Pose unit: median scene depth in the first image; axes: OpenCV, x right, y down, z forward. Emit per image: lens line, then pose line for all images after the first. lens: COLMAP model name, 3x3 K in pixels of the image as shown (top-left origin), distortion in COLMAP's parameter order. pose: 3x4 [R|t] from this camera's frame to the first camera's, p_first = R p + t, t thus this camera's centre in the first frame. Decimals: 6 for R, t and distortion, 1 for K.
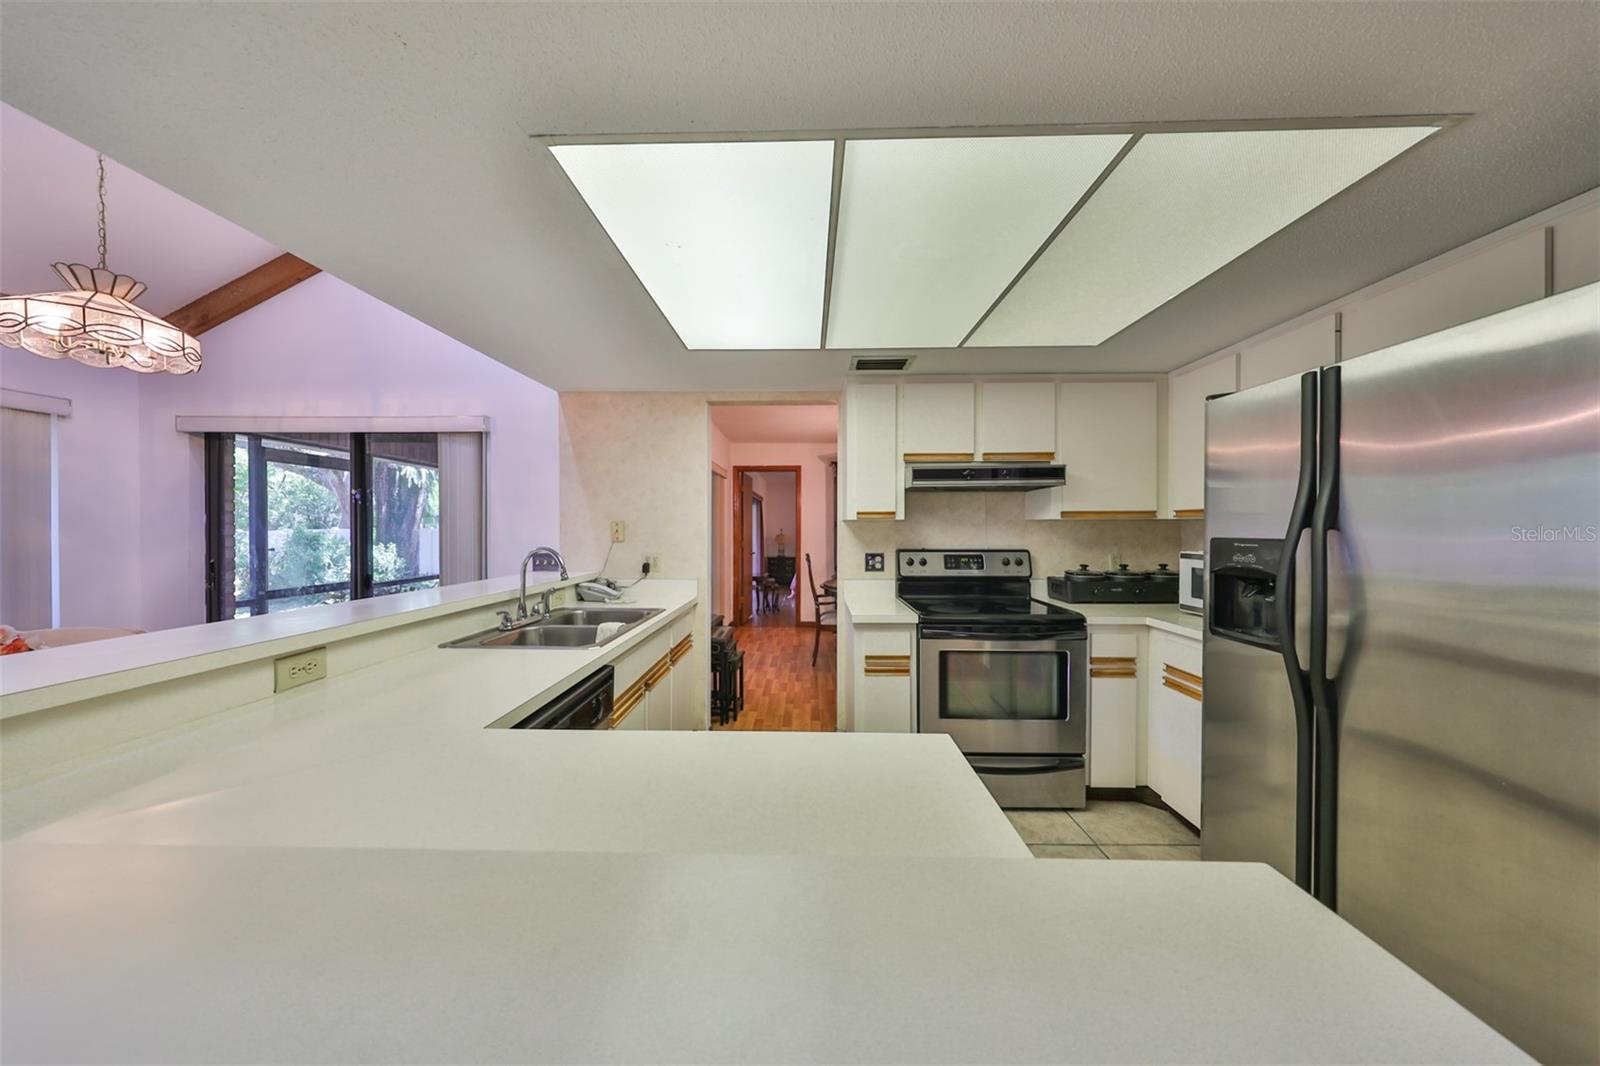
lens RADIAL K [[496.2, 0, 799.4], [0, 496.2, 529.9], [0, 0, 1]] dist [0.002032, -0.000505]
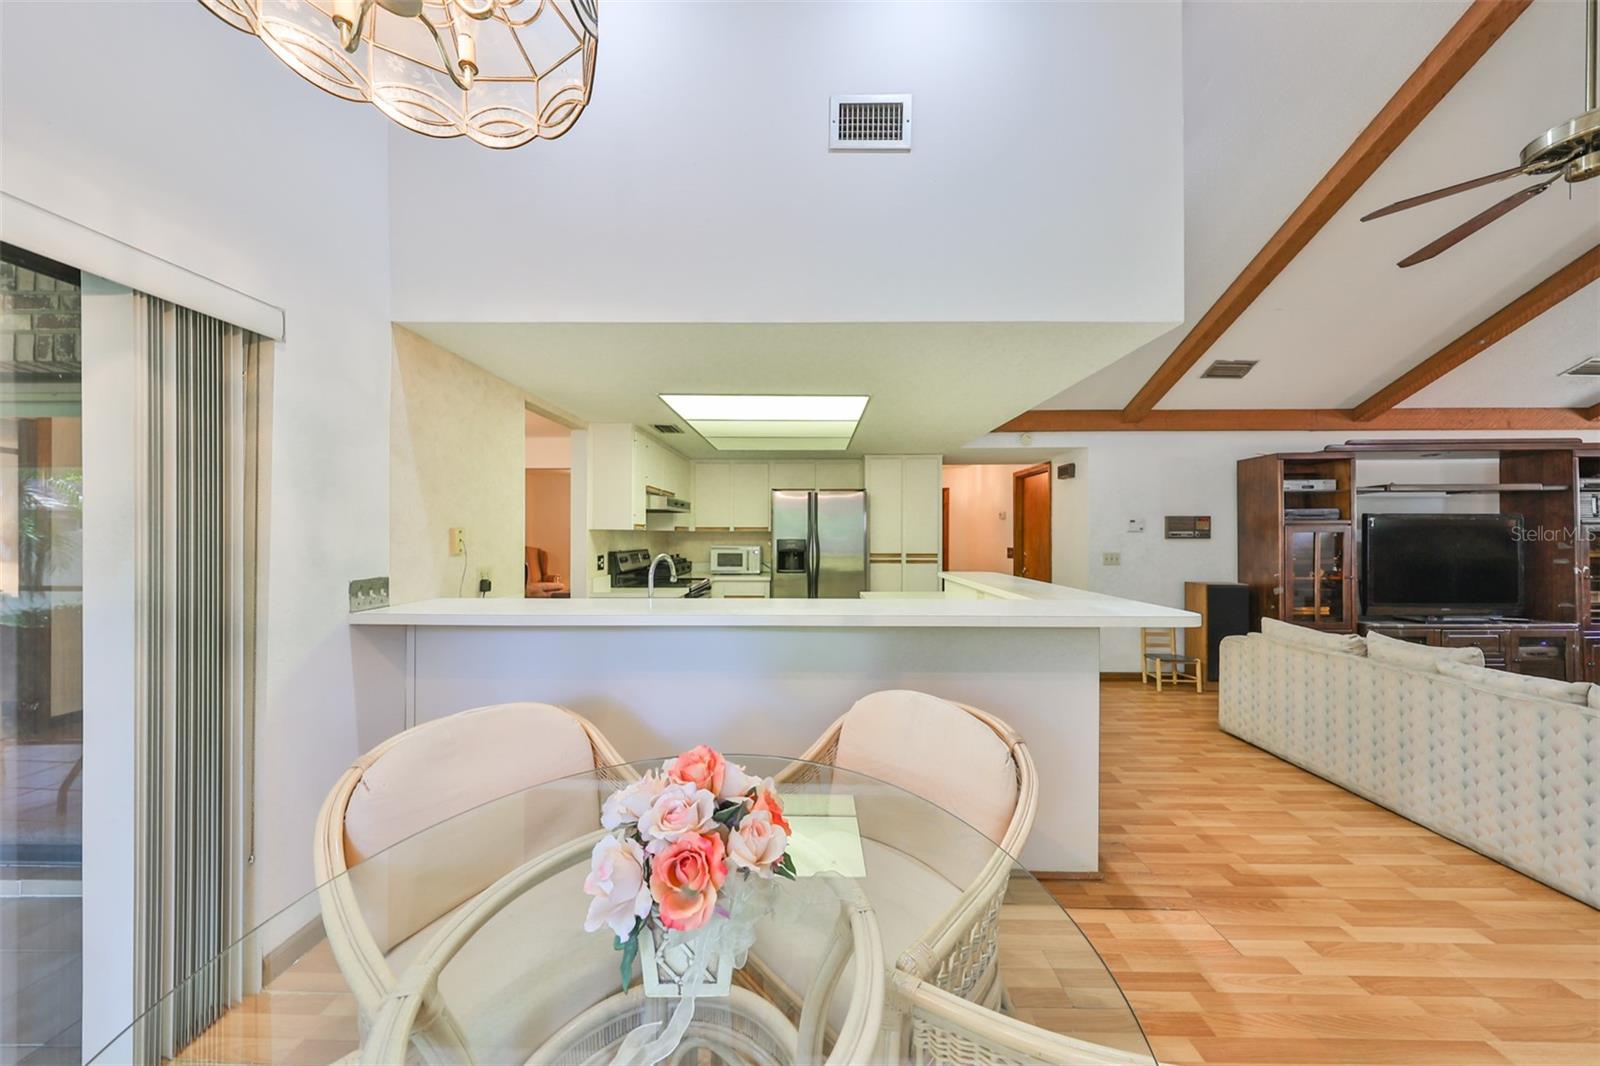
lens RADIAL K [[496.2, 0, 801.5], [0, 496.2, 534.3], [0, 0, 1]] dist [0.002032, -0.000505]
pose [[-0.008192, 0.001552, 0.999965, -1.155201], [0.002363, 0.999996, -0.001533, -0.005080], [-0.999964, 0.002350, -0.008195, 0.501172]]
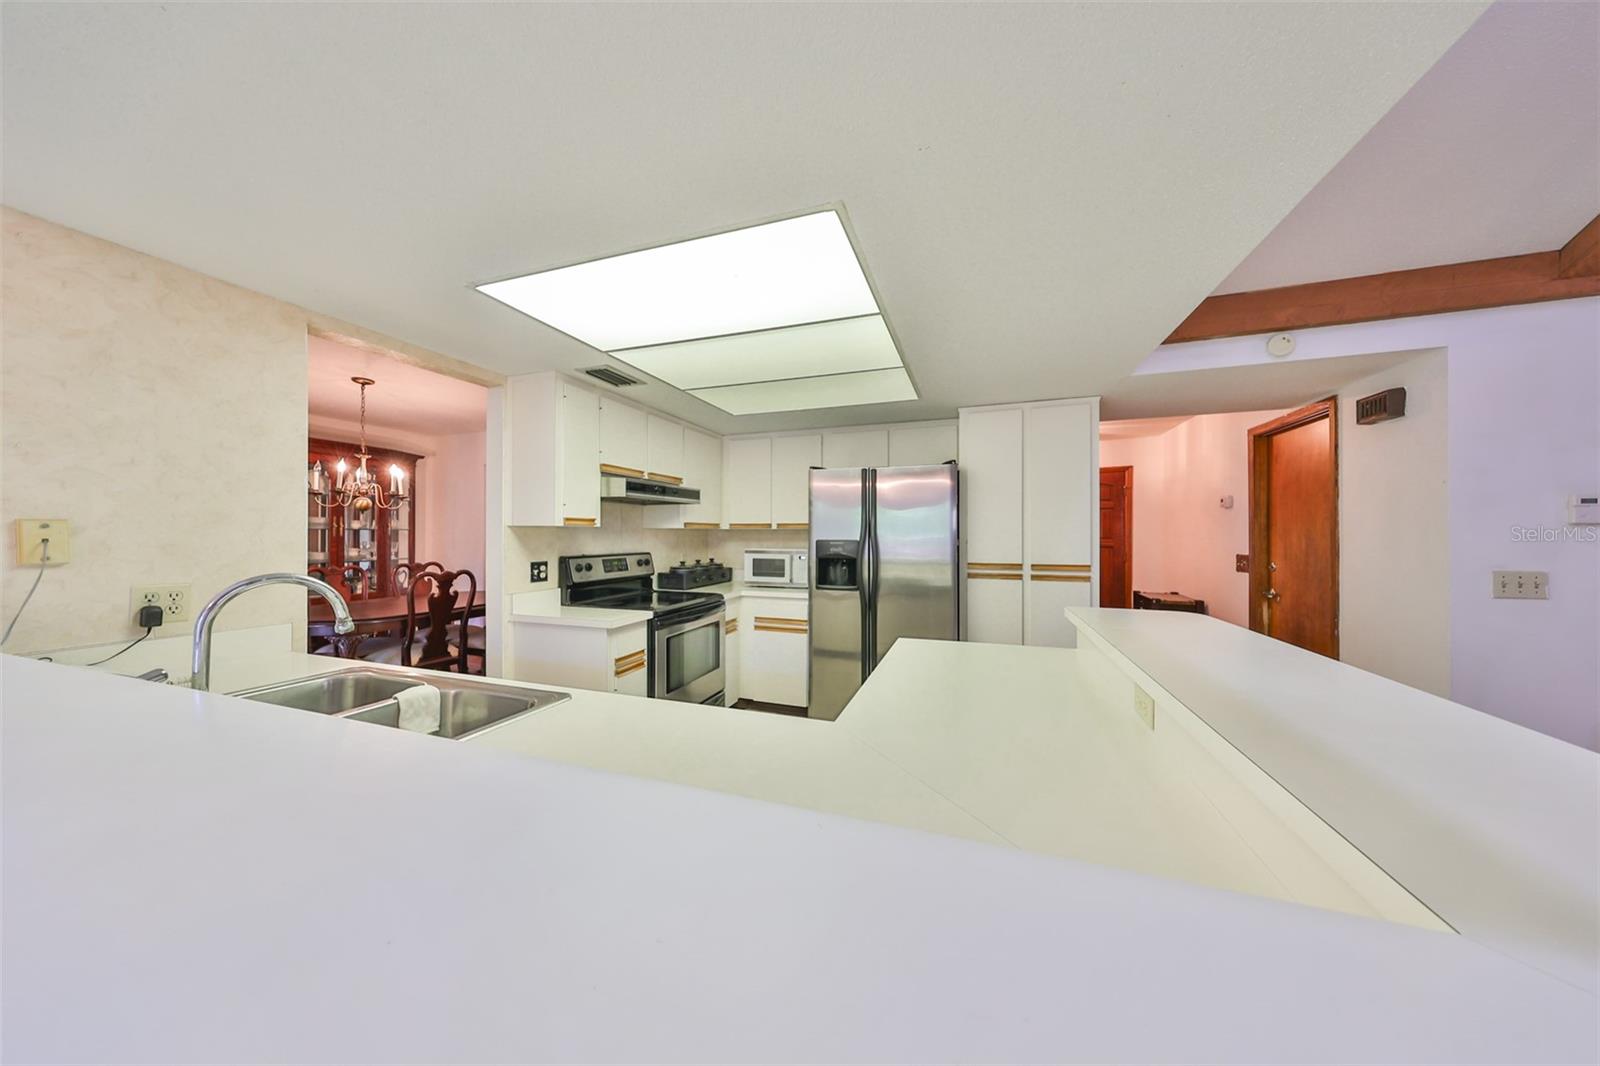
lens RADIAL K [[496.2, 0, 793.8], [0, 496.2, 531.6], [0, 0, 1]] dist [0.002032, -0.000505]
pose [[0.322234, 0.005774, 0.946643, -0.596757], [0.001748, 0.999976, -0.006694, -0.002691], [-0.946659, 0.003812, 0.322216, 0.259979]]
